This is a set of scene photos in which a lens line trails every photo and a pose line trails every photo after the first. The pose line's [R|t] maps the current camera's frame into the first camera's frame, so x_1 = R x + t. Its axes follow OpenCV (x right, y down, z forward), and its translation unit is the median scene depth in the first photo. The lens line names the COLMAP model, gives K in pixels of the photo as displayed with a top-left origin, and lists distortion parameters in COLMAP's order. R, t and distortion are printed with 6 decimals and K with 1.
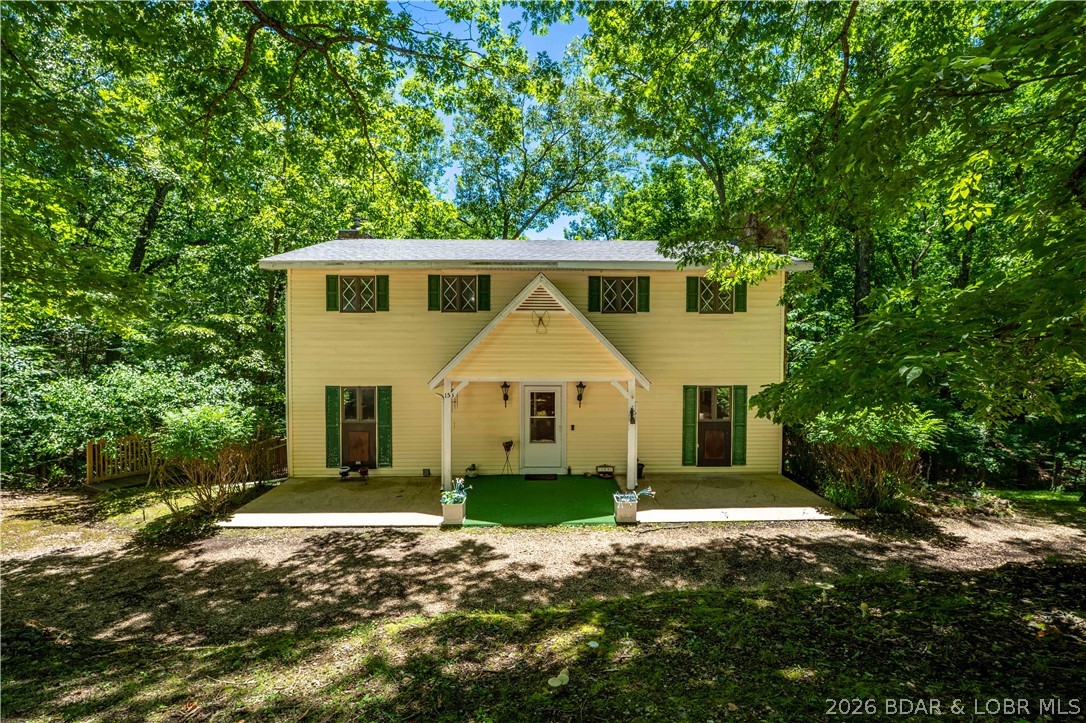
lens RADIAL K [[475.9, 0, 544.8], [0, 475.9, 366.5], [0, 0, 1]] dist [-0.002651, -0.000836]
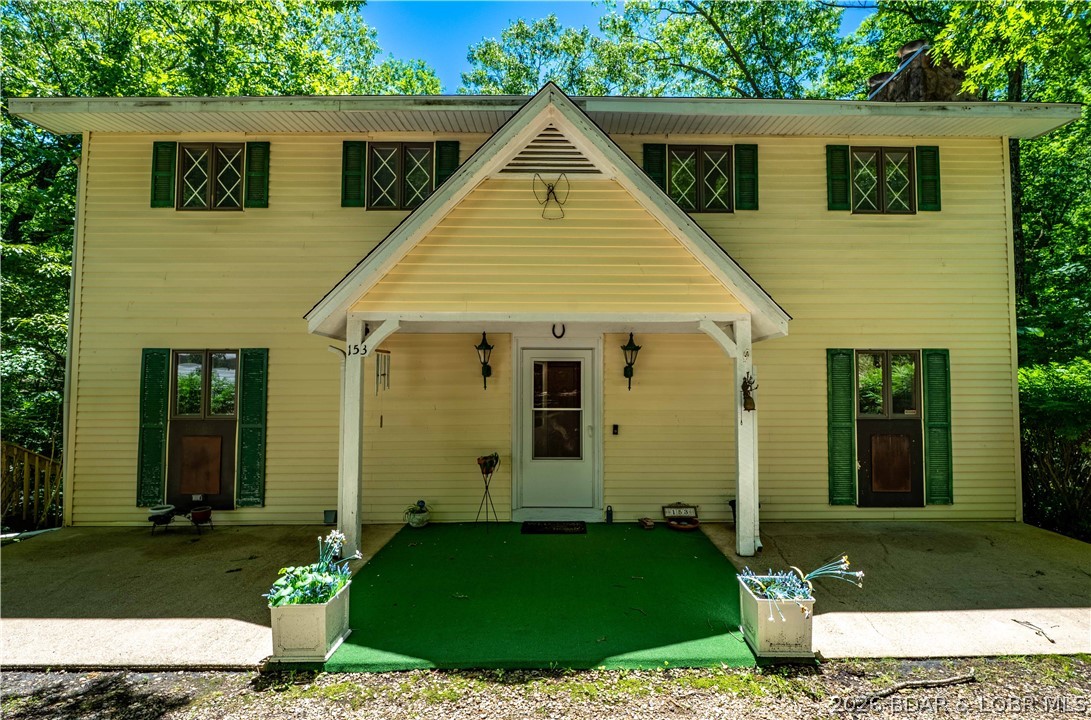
lens RADIAL K [[491.7, 0, 560.4], [0, 491.7, 372.2], [0, 0, 1]] dist [-0.002562, 0.000286]
pose [[0.999920, -0.001168, -0.012632, 0.007784], [0.000235, 0.997289, -0.073585, 0.136551], [0.012684, 0.073576, 0.997209, 0.598342]]
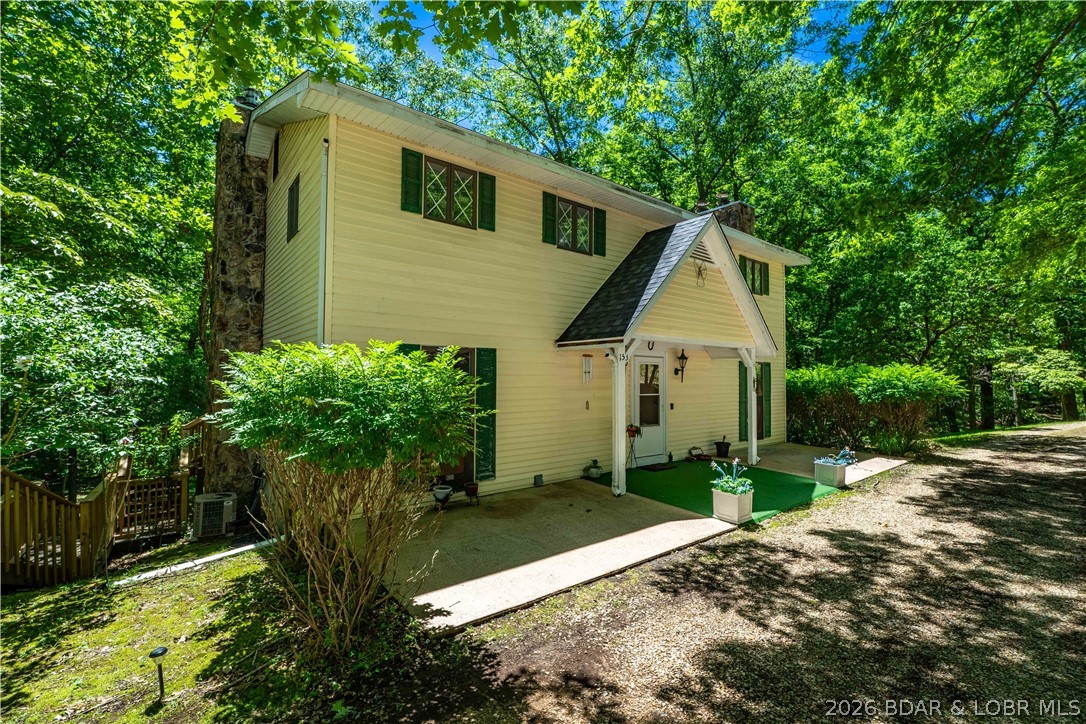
lens RADIAL K [[475.9, 0, 544.8], [0, 475.9, 367.0], [0, 0, 1]] dist [-0.002651, -0.000836]
pose [[0.792006, 0.018694, 0.610227, -0.841055], [0.018846, 0.998306, -0.055042, 0.129595], [-0.610223, 0.055093, 0.790312, 0.588540]]
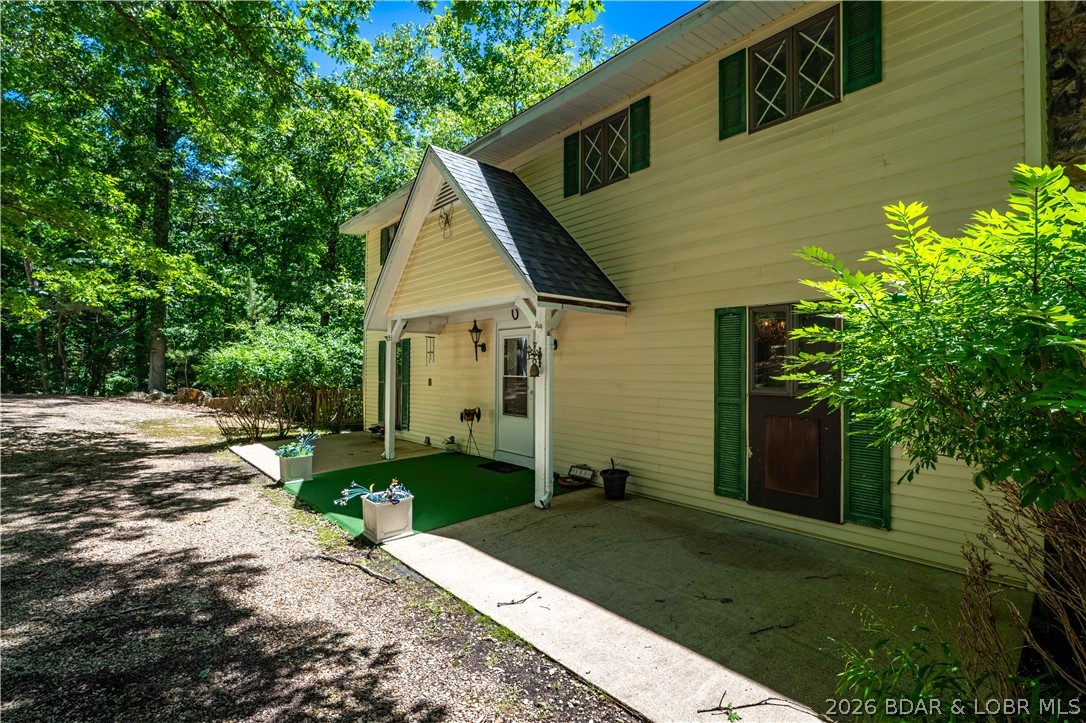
lens RADIAL K [[490.0, 0, 548.8], [0, 490.0, 363.7], [0, 0, 1]] dist [0.000075, -0.000558]
pose [[0.651604, -0.006354, -0.758533, 0.691876], [-0.029550, 0.998993, -0.033753, 0.142456], [0.757984, 0.044408, 0.650760, 0.770531]]
